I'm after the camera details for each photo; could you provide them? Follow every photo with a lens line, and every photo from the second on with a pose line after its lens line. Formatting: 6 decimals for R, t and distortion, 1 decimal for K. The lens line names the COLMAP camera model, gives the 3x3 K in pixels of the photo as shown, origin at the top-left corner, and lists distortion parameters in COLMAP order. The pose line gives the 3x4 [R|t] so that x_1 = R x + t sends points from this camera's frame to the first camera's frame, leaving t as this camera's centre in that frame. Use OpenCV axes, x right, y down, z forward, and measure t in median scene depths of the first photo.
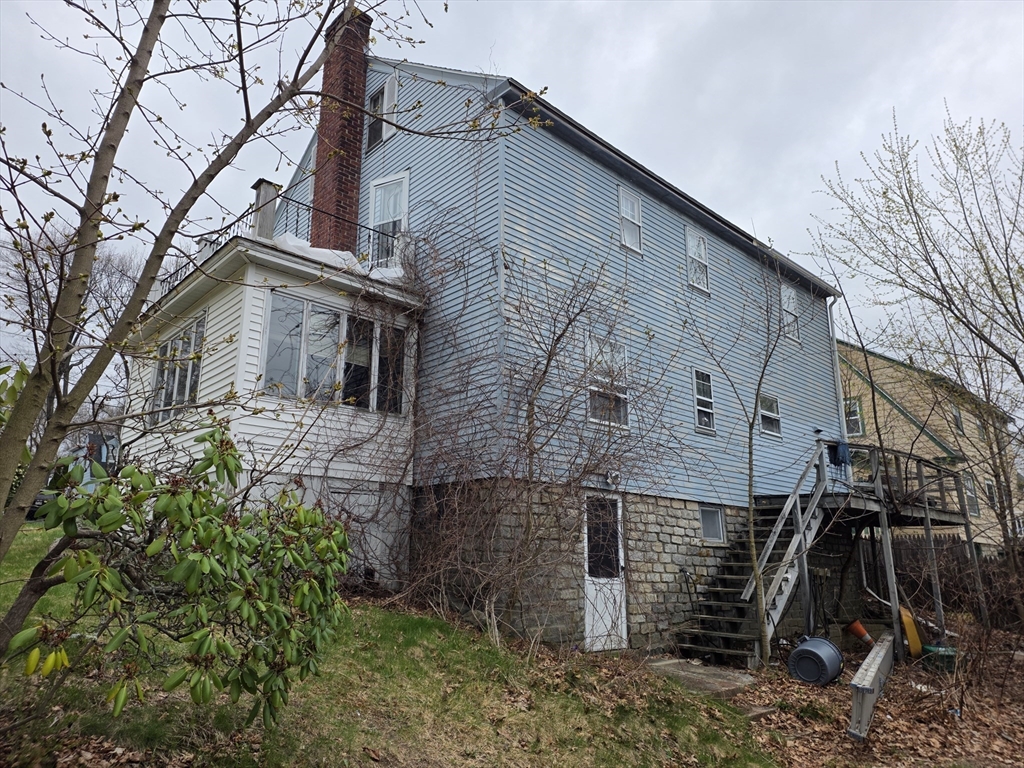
lens RADIAL K [[684.6, 0, 512.0], [0, 684.6, 384.0], [0, 0, 1]] dist [0.032332, -0.005492]
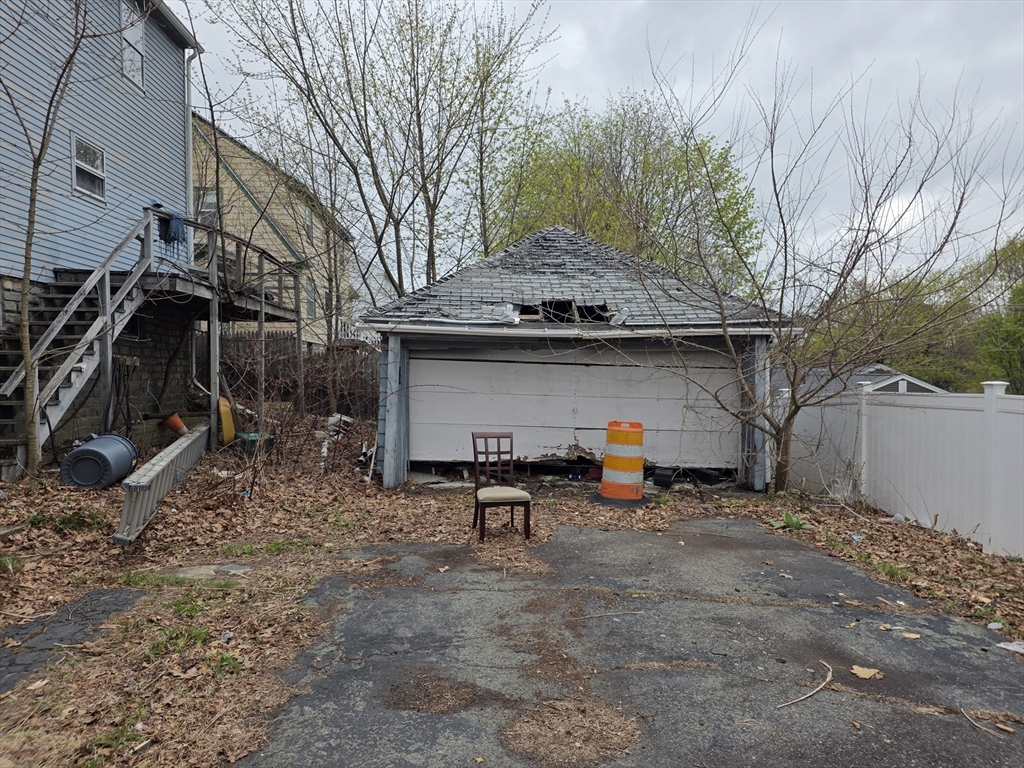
lens RADIAL K [[684.6, 0, 512.0], [0, 684.6, 384.0], [0, 0, 1]] dist [0.032332, -0.005492]
pose [[0.657426, -0.020858, 0.753230, 0.117997], [-0.187650, 0.963592, 0.190466, 0.049990], [-0.729780, -0.266561, 0.629577, 0.117364]]
